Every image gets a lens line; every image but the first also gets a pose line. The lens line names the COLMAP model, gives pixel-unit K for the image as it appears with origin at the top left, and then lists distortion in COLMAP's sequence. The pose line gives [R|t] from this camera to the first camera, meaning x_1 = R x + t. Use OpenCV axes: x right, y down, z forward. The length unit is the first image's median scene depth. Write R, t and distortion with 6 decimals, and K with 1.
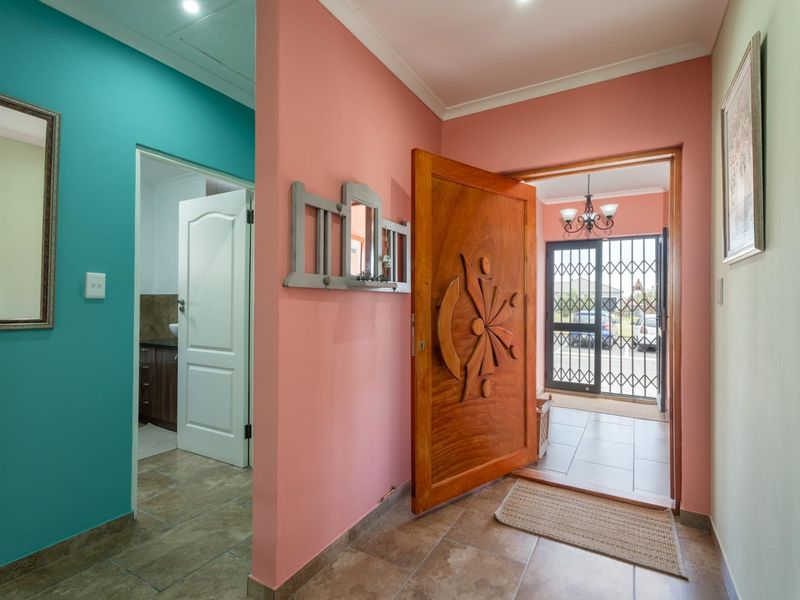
lens RADIAL K [[402.2, 0, 400.0], [0, 402.2, 300.0], [0, 0, 1]] dist [0.002462, 0.000891]
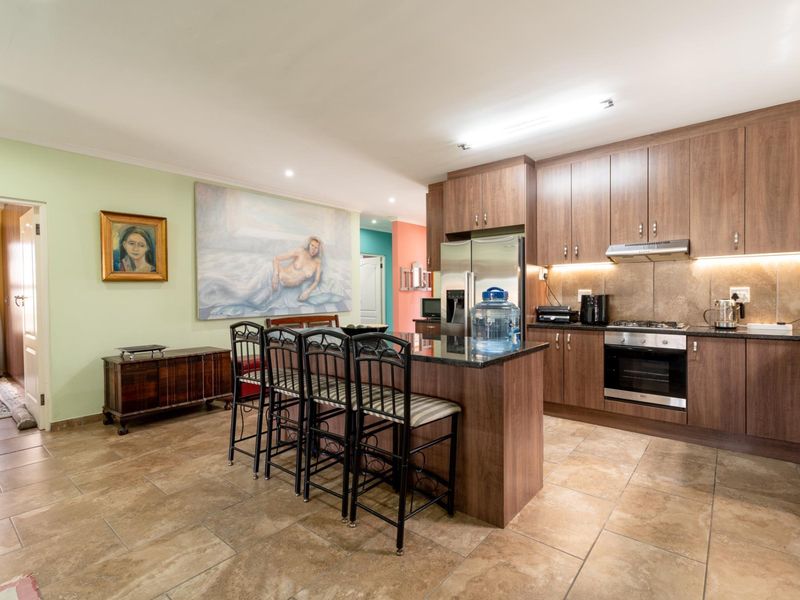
lens RADIAL K [[402.2, 0, 400.0], [0, 402.2, 300.0], [0, 0, 1]] dist [0.002462, 0.000891]
pose [[0.984124, -0.016632, -0.176703, 0.195994], [0.021040, 0.999512, 0.023100, -0.011955], [0.176233, -0.026451, 0.983993, -1.313831]]
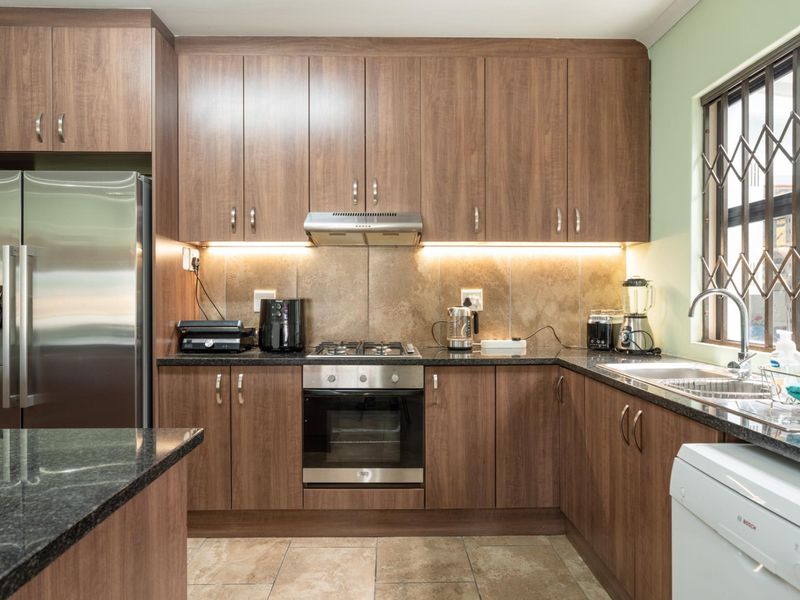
lens RADIAL K [[532.2, 0, 400.0], [0, 532.2, 300.0], [0, 0, 1]] dist [-0.004841, 0.001005]
pose [[0.859850, -0.015234, 0.510319, 0.250958], [0.004676, 0.999748, 0.021966, -0.006438], [-0.510525, -0.016502, 0.859704, -0.998422]]
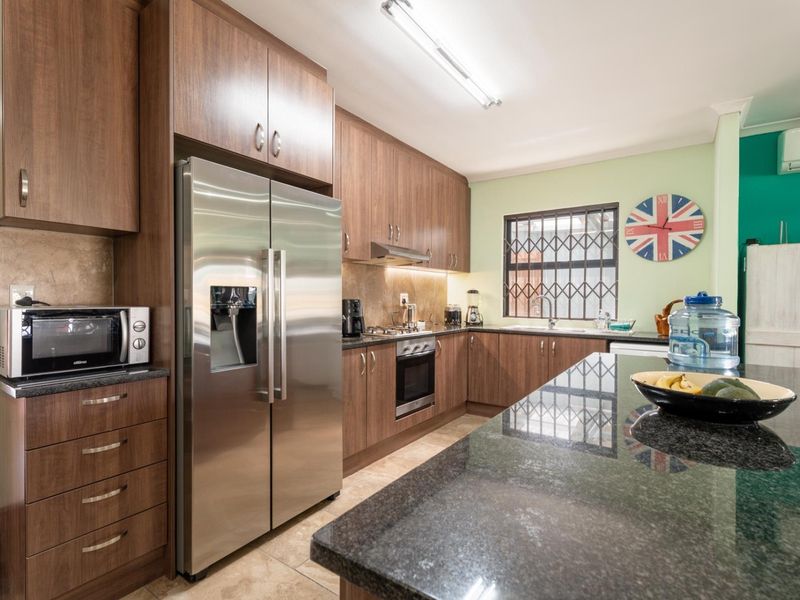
lens RADIAL K [[402.2, 0, 400.0], [0, 402.2, 300.0], [0, 0, 1]] dist [0.002462, 0.000891]
pose [[0.089779, -0.016236, 0.995829, -0.251906], [-0.012055, 0.999776, 0.017387, -0.006326], [-0.995889, -0.013566, 0.089563, -0.489674]]
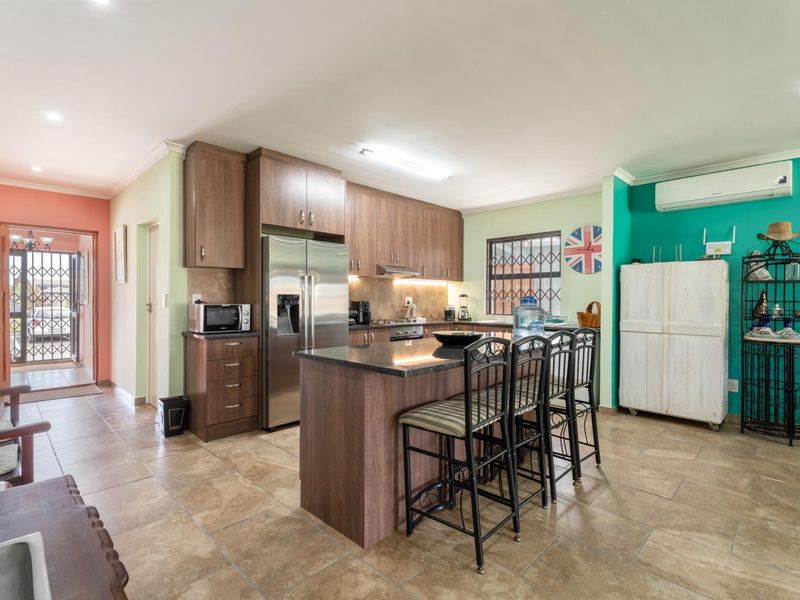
lens RADIAL K [[400.3, 0, 400.0], [0, 400.3, 300.0], [0, 0, 1]] dist [-0.005310, -0.000365]
pose [[0.254272, -0.008975, 0.967091, -0.620674], [-0.009563, 0.999885, 0.011794, -0.011575], [-0.967086, -0.012247, 0.254157, -0.731538]]
